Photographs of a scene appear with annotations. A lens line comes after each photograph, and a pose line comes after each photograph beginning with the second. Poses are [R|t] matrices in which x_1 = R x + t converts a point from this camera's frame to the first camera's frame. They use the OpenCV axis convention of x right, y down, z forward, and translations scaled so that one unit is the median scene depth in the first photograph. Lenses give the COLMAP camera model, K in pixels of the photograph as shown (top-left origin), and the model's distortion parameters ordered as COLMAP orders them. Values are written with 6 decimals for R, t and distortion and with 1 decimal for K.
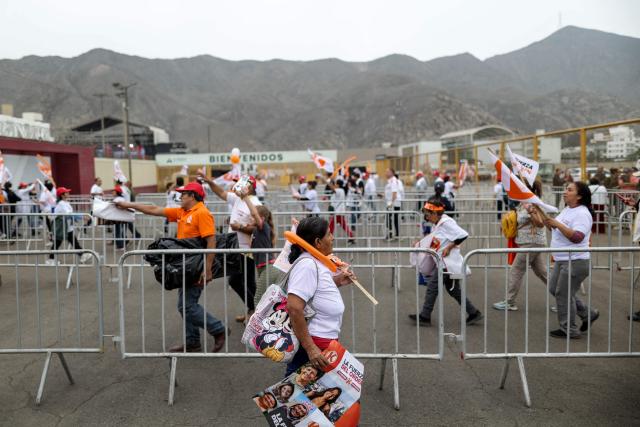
lens RADIAL K [[686.4, 0, 320.0], [0, 686.4, 213.5], [0, 0, 1]] dist [-0.003441, 0.004480]
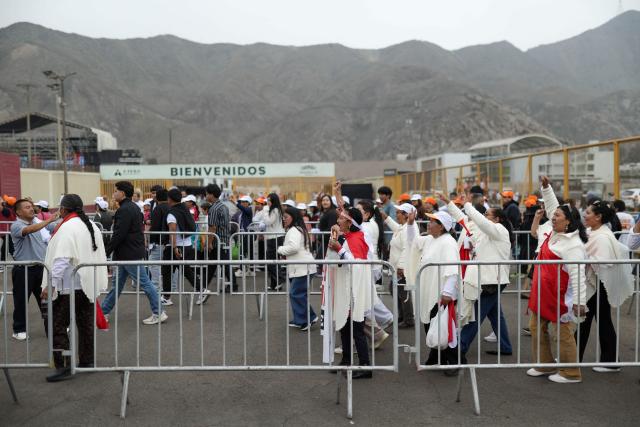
lens RADIAL K [[686.4, 0, 320.0], [0, 686.4, 213.5], [0, 0, 1]] dist [-0.003441, 0.004480]
pose [[0.998017, 0.009564, 0.062208, -0.043391], [-0.008462, 0.999803, -0.017947, -0.020992], [-0.062368, 0.017385, 0.997902, 0.232183]]
